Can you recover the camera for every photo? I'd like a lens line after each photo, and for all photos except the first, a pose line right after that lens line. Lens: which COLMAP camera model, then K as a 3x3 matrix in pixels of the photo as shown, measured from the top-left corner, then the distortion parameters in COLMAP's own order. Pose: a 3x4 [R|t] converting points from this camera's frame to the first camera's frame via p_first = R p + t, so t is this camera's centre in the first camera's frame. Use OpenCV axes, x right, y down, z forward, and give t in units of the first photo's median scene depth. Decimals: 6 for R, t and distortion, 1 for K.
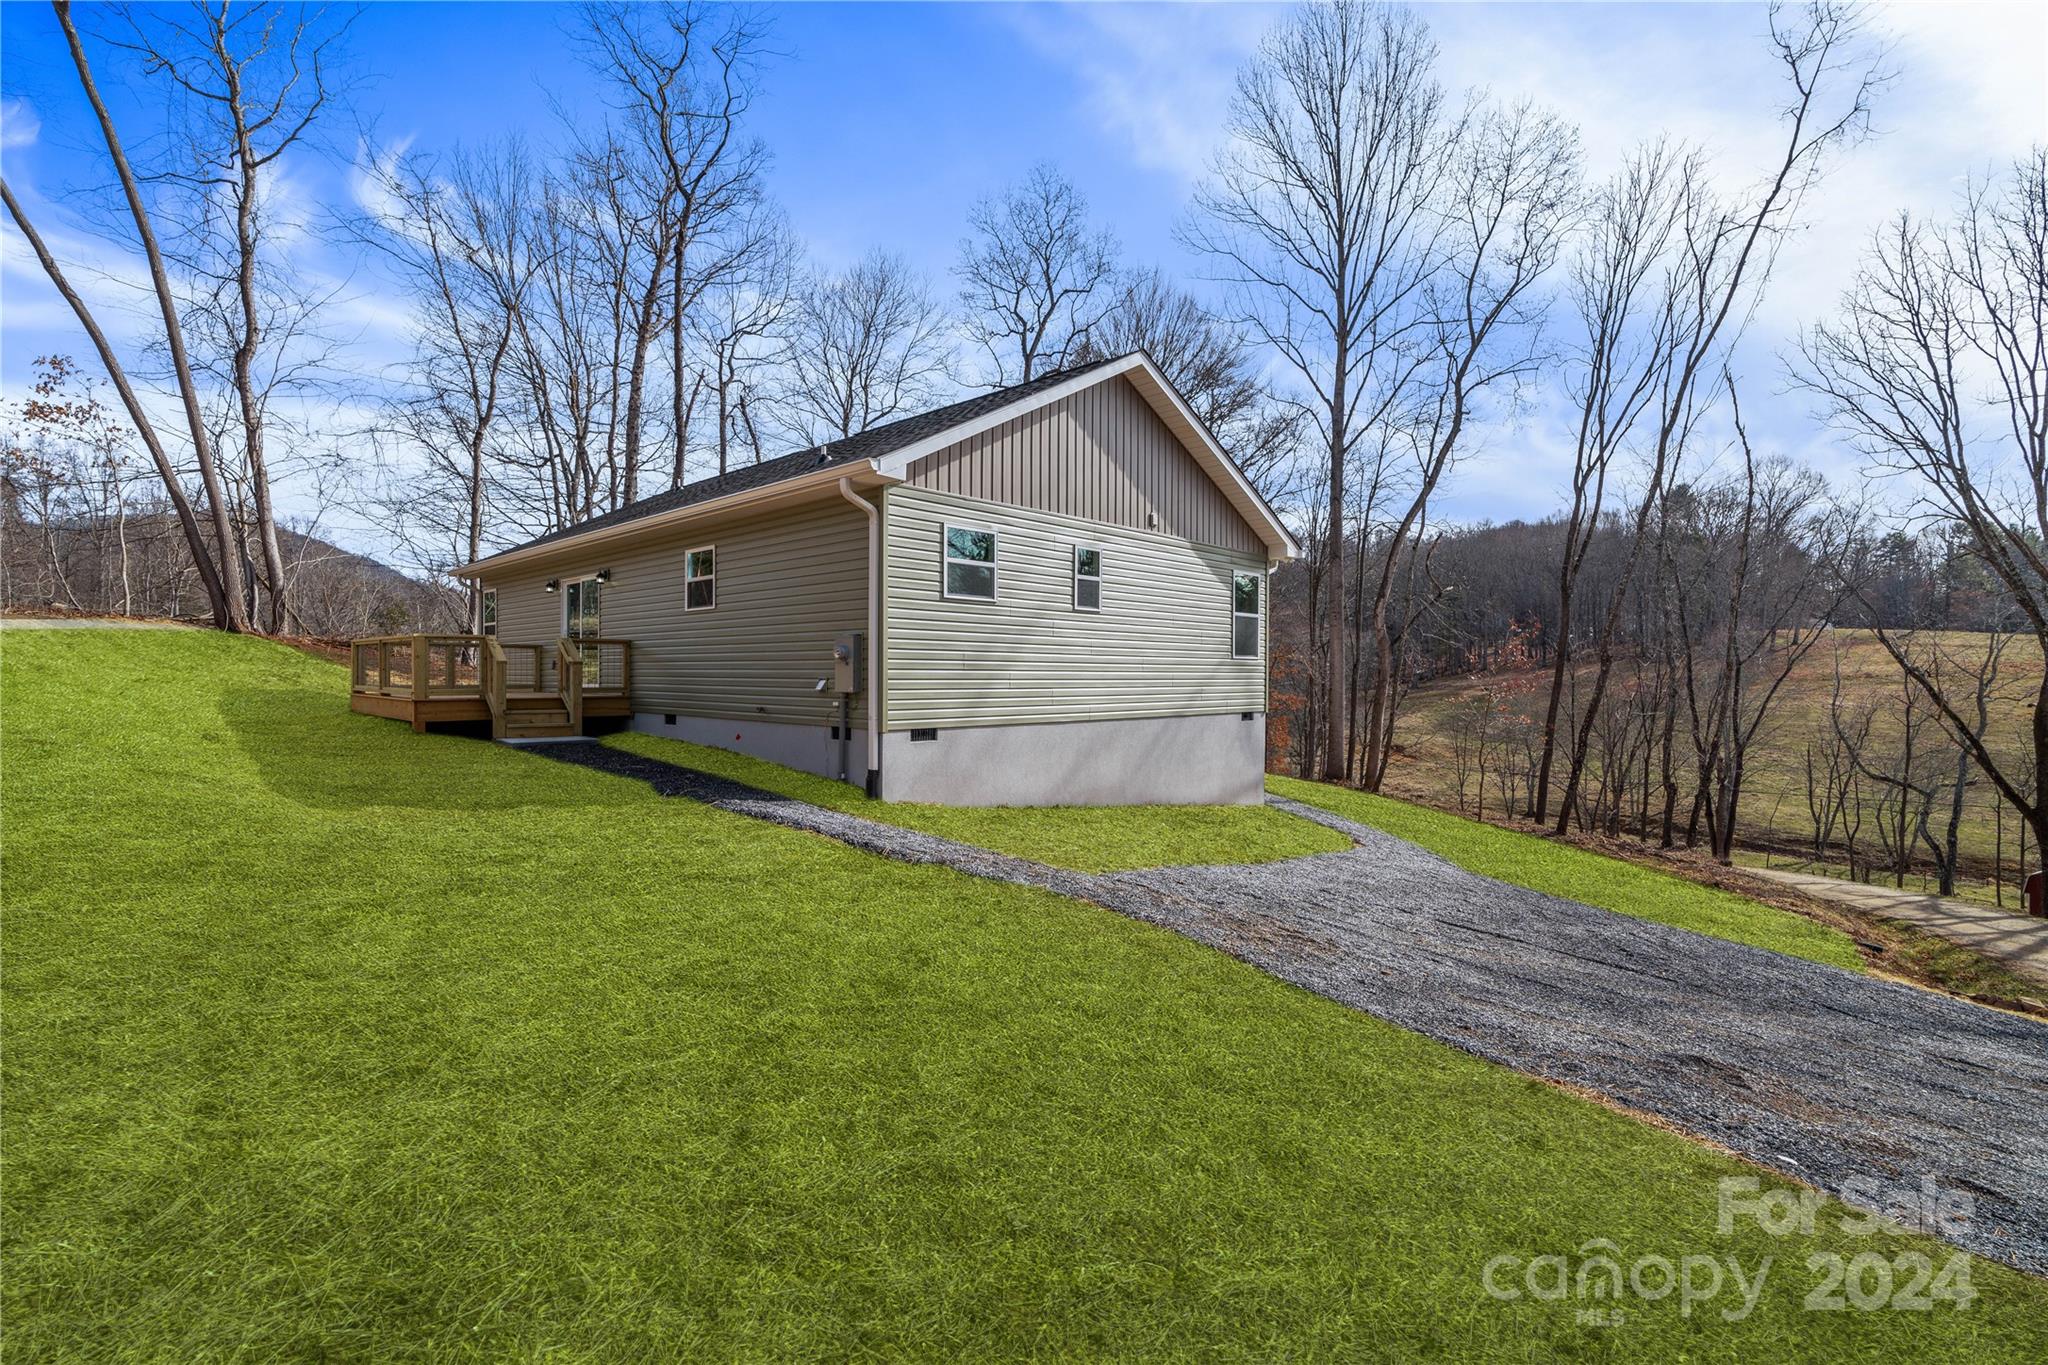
lens RADIAL K [[910.6, 0, 1017.4], [0, 910.6, 681.8], [0, 0, 1]] dist [-0.012073, 0.000393]
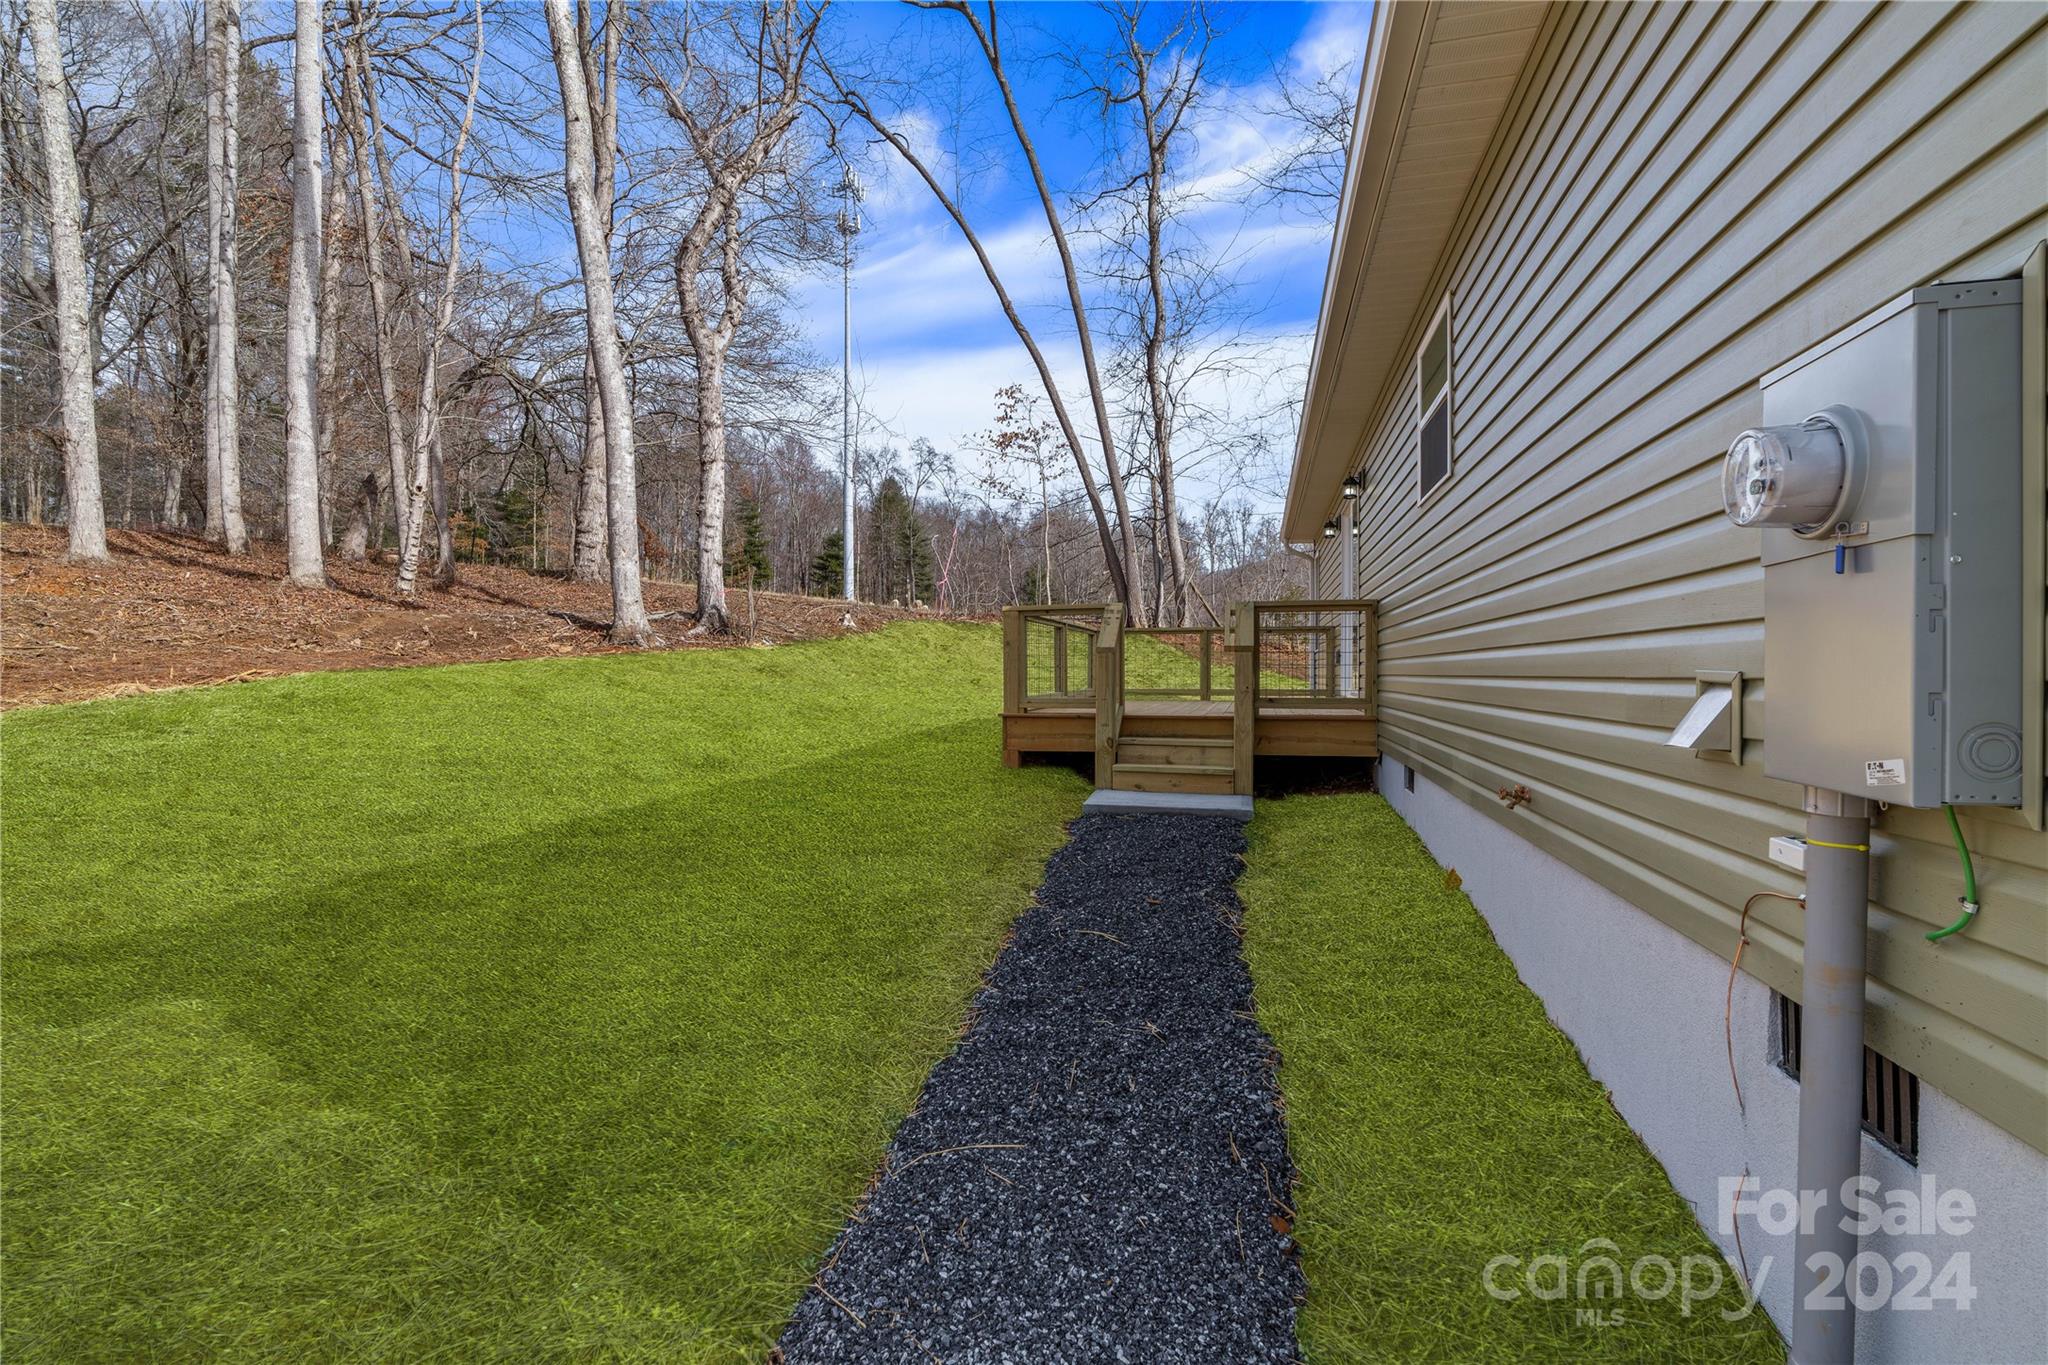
lens RADIAL K [[933.7, 0, 1032.0], [0, 933.7, 663.8], [0, 0, 1]] dist [-0.004999, 0.000280]
pose [[0.503996, -0.012234, -0.863619, -0.065926], [-0.008282, 0.999785, -0.018996, -0.001086], [0.863666, 0.016727, 0.503786, 0.410844]]
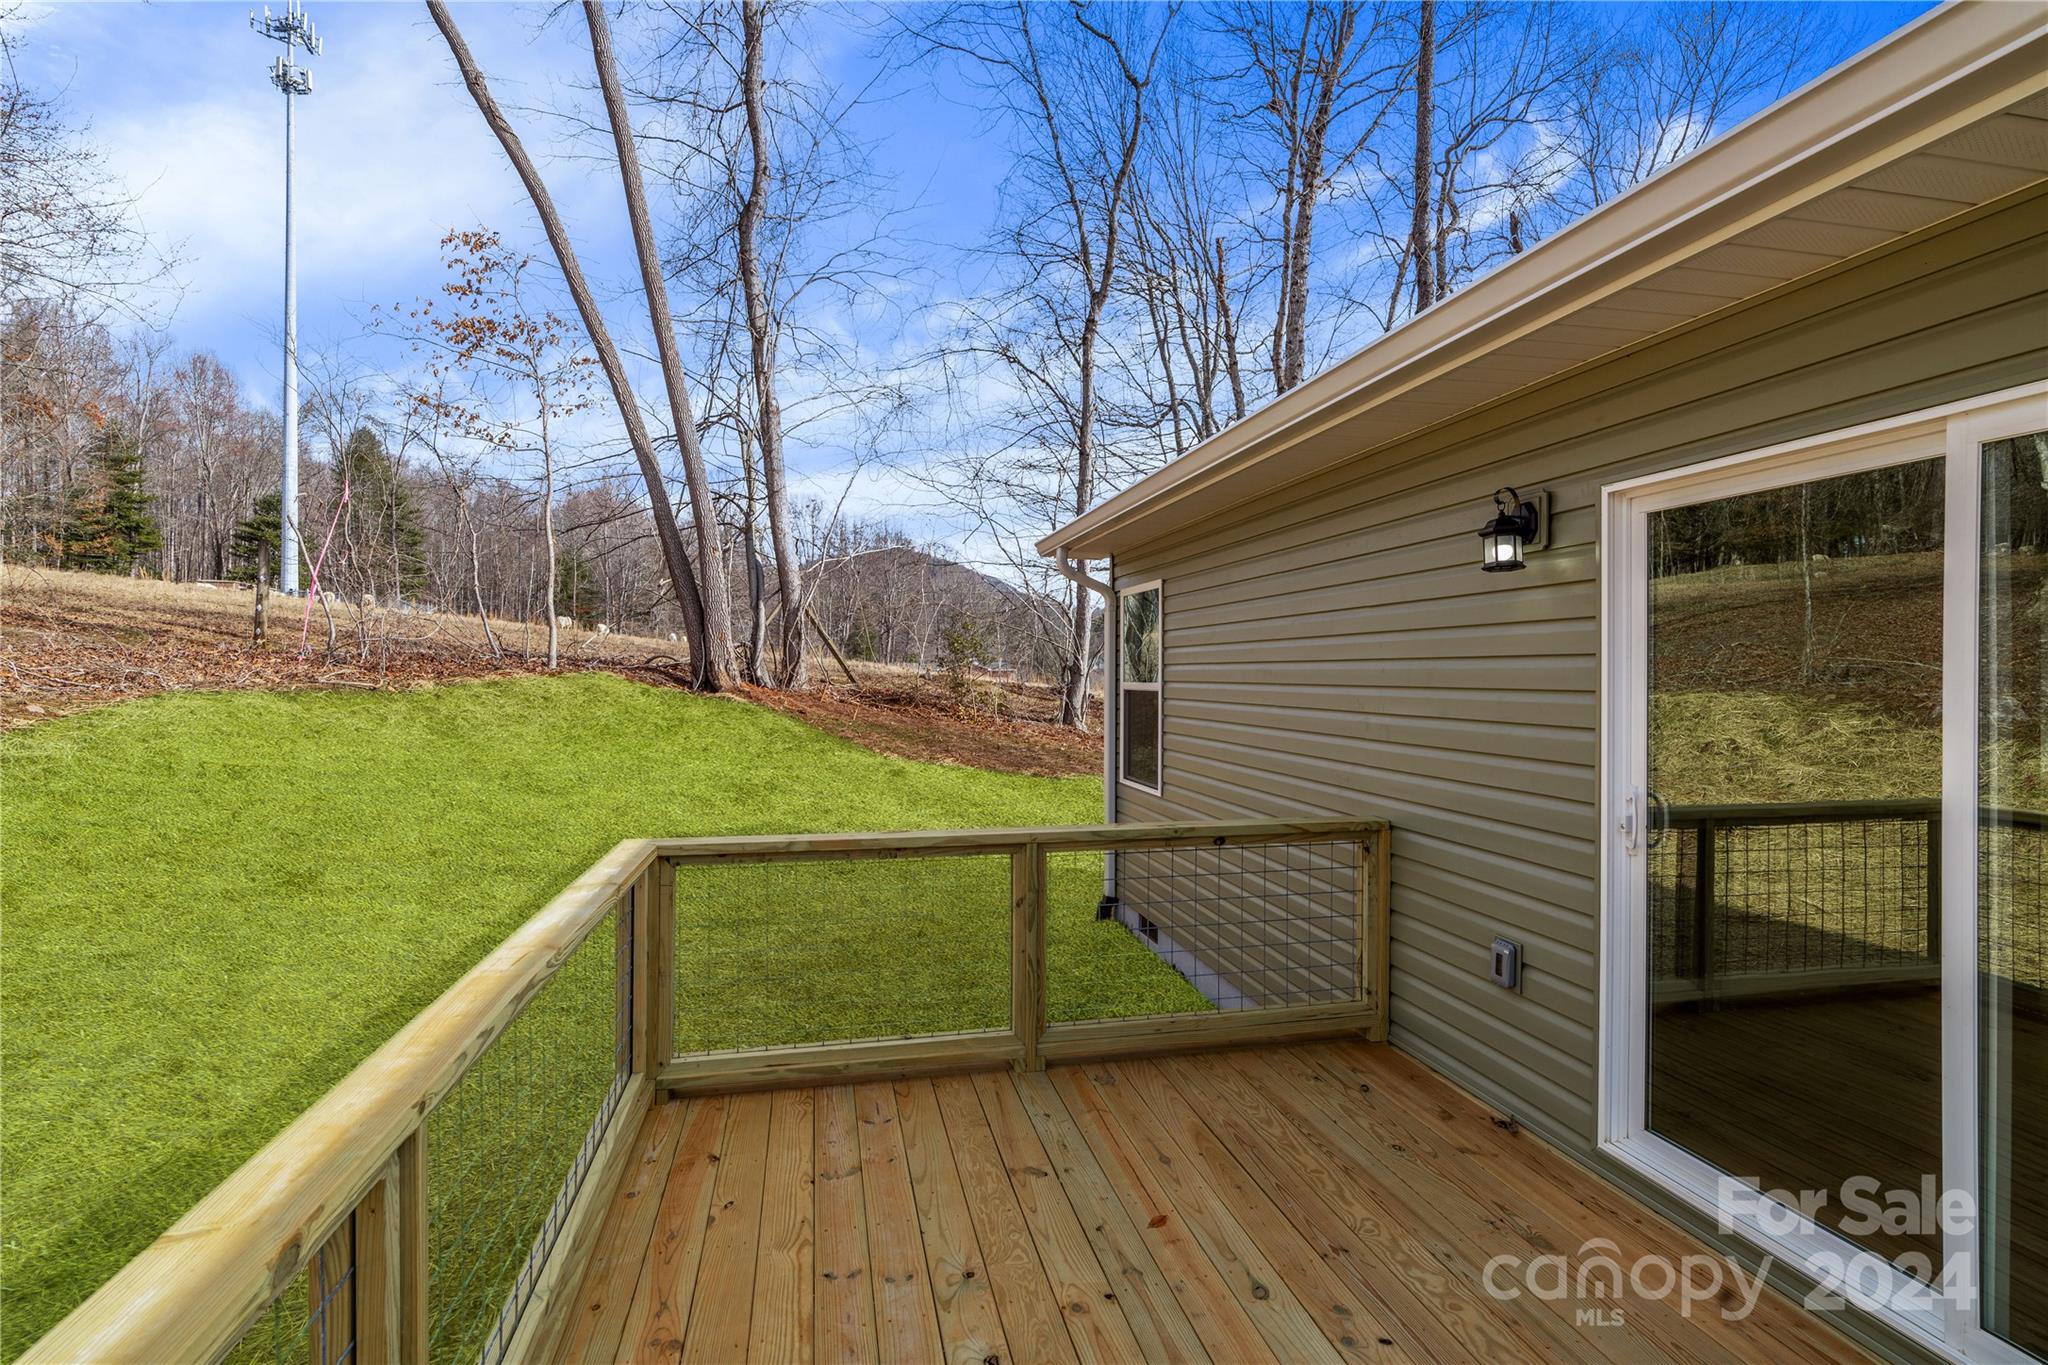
lens RADIAL K [[933.7, 0, 1032.0], [0, 933.7, 663.8], [0, 0, 1]] dist [-0.004999, 0.000280]
pose [[0.834649, -0.006533, -0.550743, -0.386745], [-0.004670, 0.999810, -0.018936, -0.059803], [0.550762, 0.018376, 0.834460, 0.629747]]
